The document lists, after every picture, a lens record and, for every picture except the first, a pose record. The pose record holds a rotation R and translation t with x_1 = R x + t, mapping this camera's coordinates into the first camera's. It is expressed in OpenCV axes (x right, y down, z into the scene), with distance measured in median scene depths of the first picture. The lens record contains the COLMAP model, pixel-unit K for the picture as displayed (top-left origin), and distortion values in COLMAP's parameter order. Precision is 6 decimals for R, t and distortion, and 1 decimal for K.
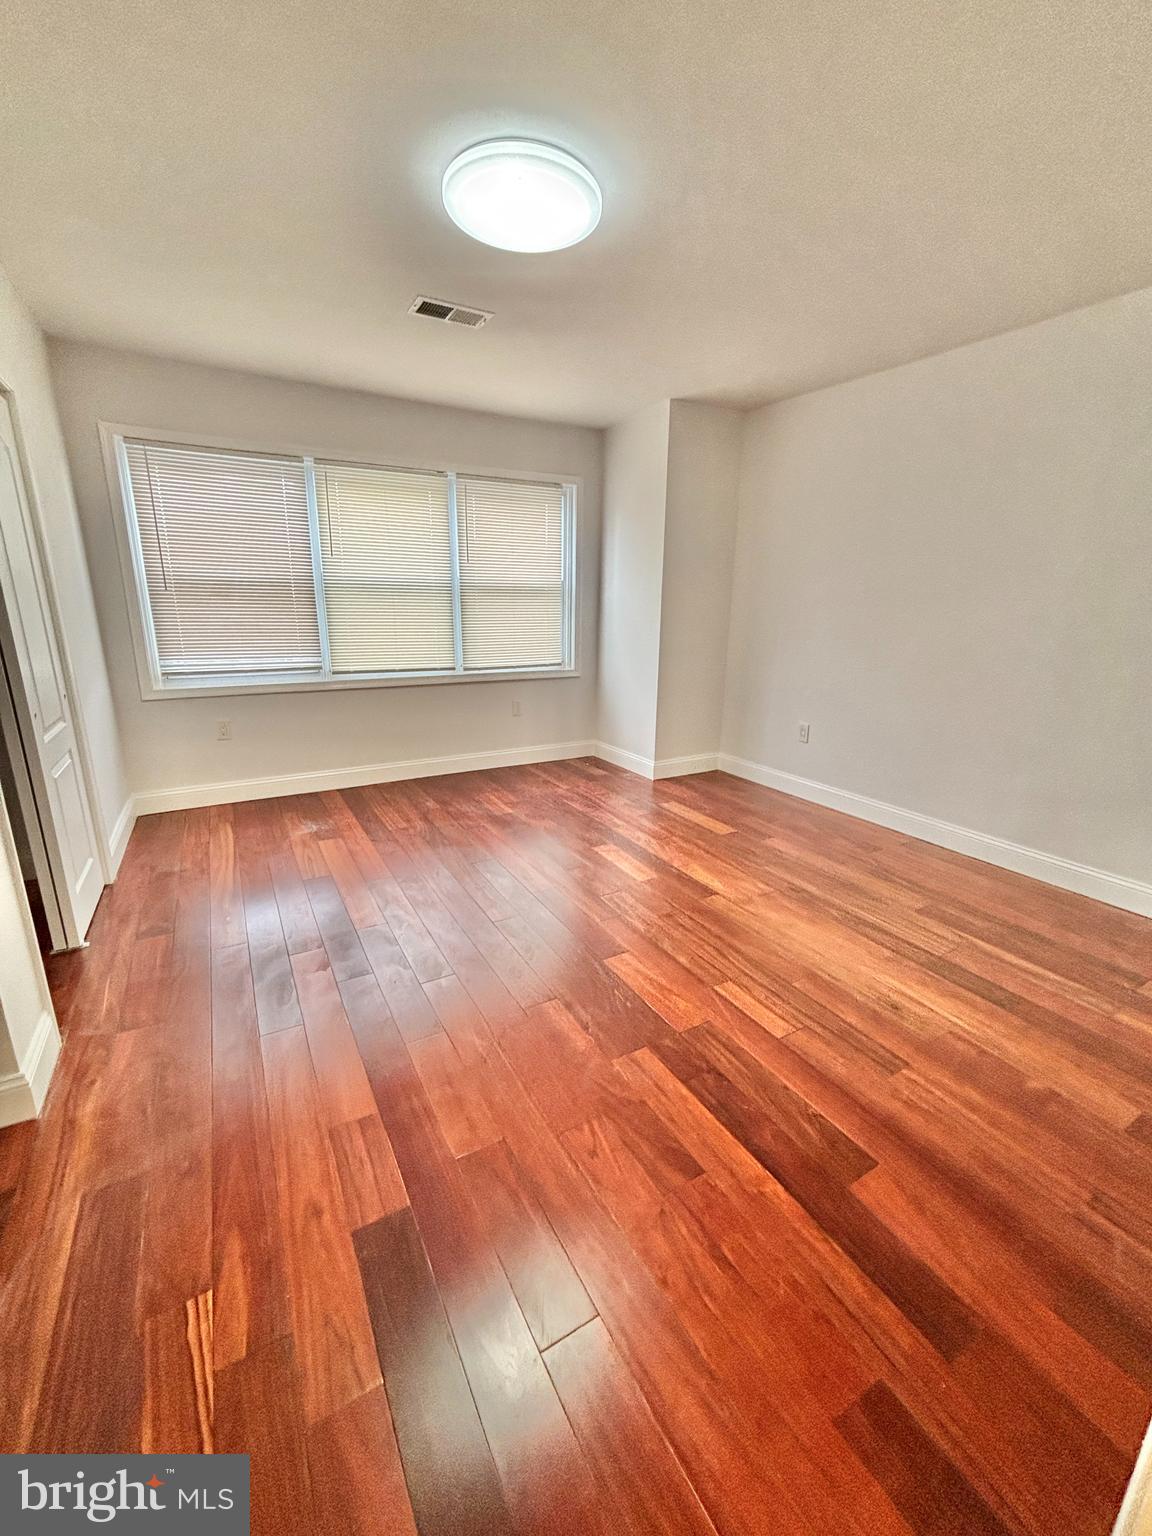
lens RADIAL K [[622.5, 0, 575.0], [0, 622.5, 764.7], [0, 0, 1]] dist [0.002277, -0.001547]
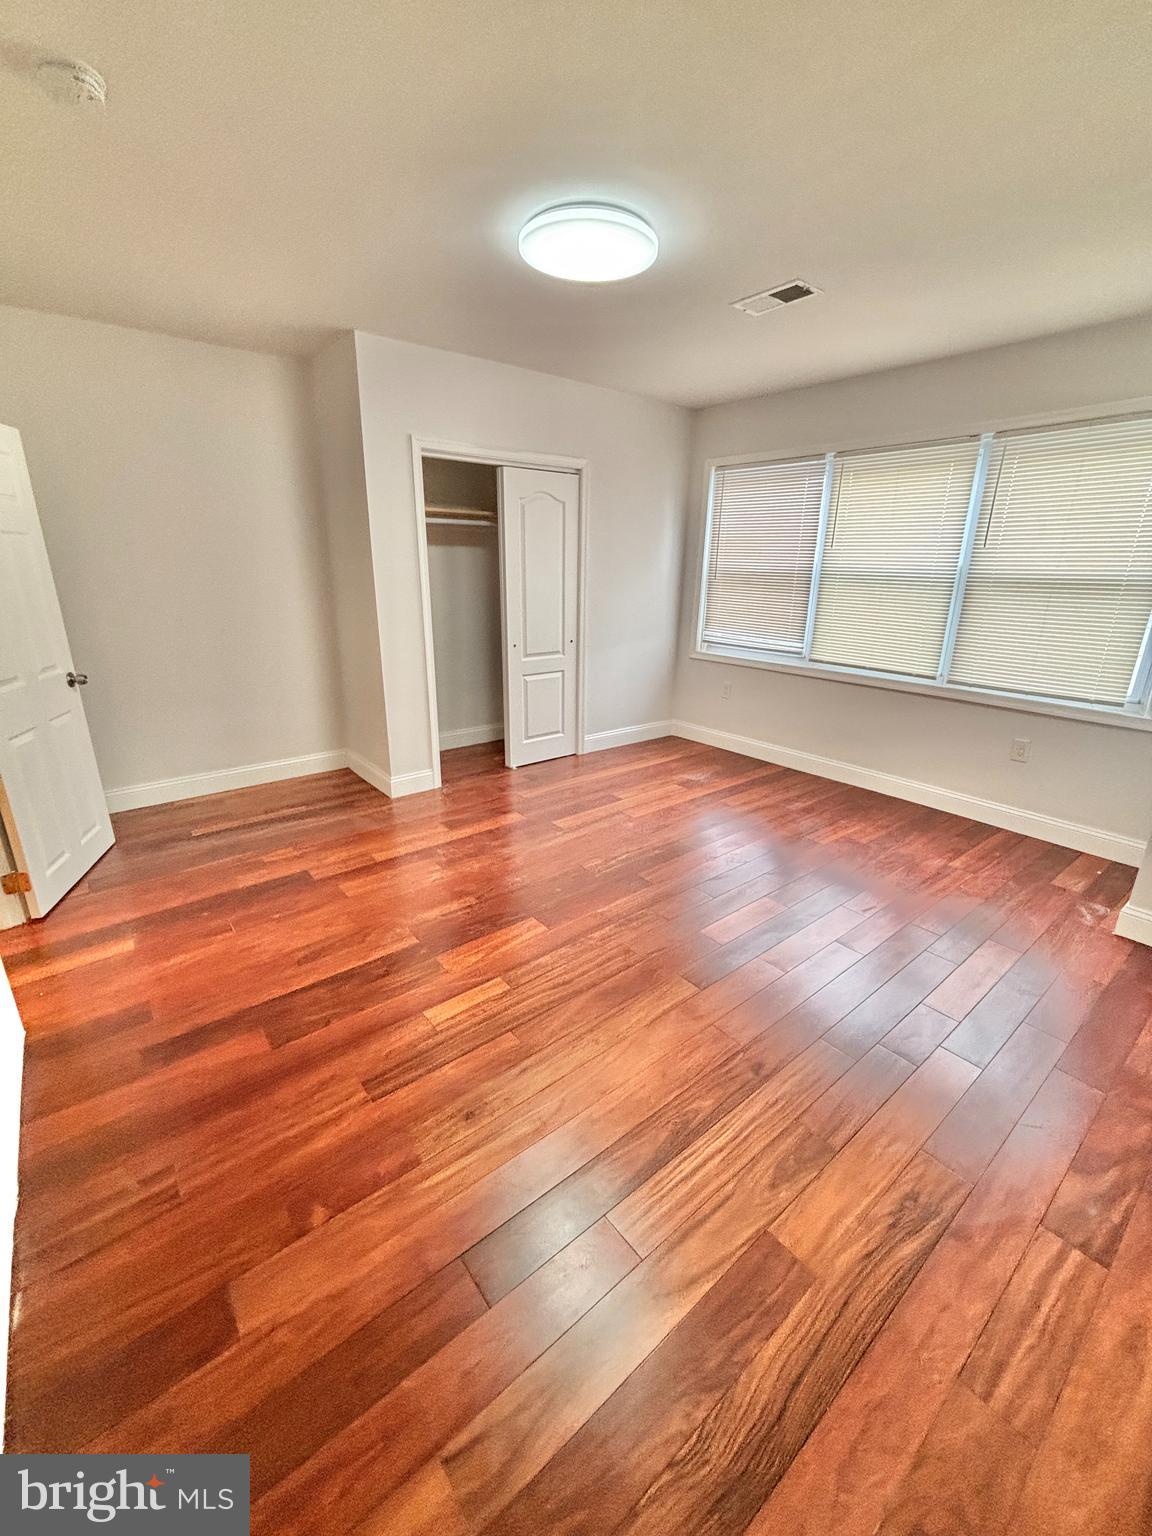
lens RADIAL K [[622.5, 0, 571.0], [0, 622.5, 760.5], [0, 0, 1]] dist [0.002277, -0.001547]
pose [[0.153061, 0.289522, -0.944854, 0.633944], [-0.265346, 0.933049, 0.242920, -0.148974], [0.951926, 0.213532, 0.219637, 0.462398]]
